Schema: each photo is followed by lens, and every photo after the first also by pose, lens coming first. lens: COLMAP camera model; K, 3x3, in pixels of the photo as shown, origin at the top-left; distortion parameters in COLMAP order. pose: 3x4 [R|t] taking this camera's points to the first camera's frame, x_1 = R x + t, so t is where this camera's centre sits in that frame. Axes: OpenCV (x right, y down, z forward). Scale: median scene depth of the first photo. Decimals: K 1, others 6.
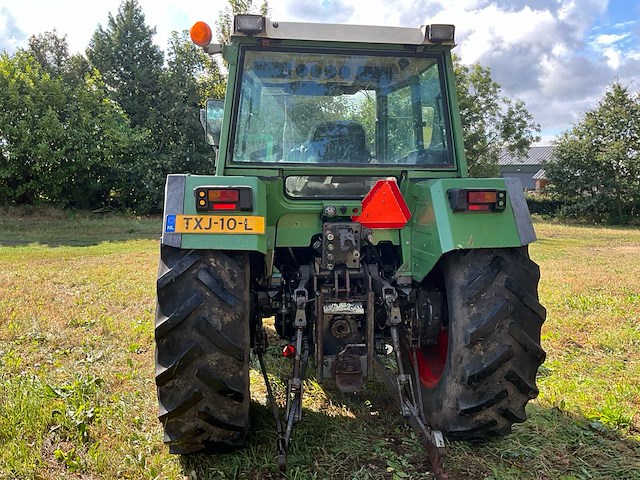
lens RADIAL K [[525.4, 0, 320.8], [0, 525.4, 246.0], [0, 0, 1]] dist [0.060952, -0.088882]
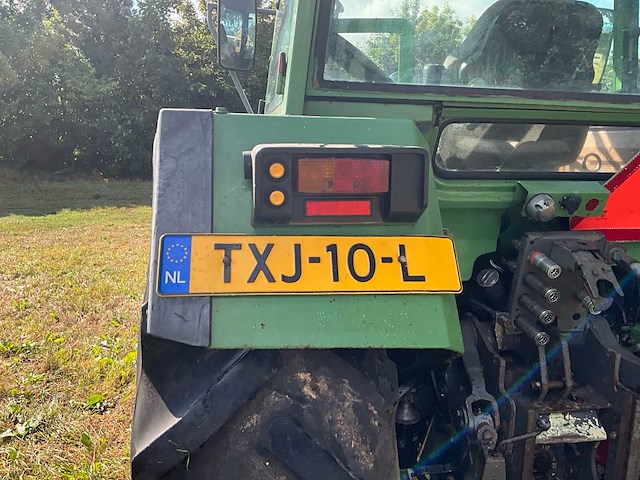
lens RADIAL K [[527.1, 0, 318.1], [0, 527.1, 237.4], [0, 0, 1]] dist [0.059725, -0.102459]
pose [[0.999021, 0.003606, 0.044082, -0.183846], [-0.006074, 0.998413, 0.055987, -0.065732], [-0.043810, -0.056200, 0.997458, 0.589904]]
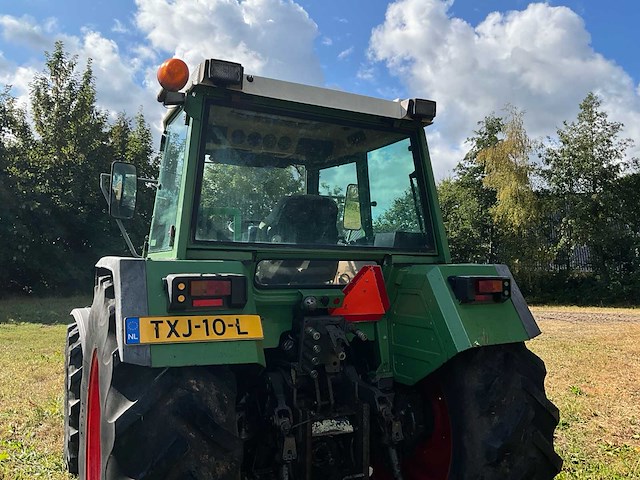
lens RADIAL K [[527.1, 0, 318.1], [0, 527.1, 237.4], [0, 0, 1]] dist [0.059725, -0.102459]
pose [[0.941683, 0.021784, 0.335796, -0.250824], [0.032467, 0.987365, -0.155101, -0.040486], [-0.334932, 0.156958, 0.929077, 0.228803]]
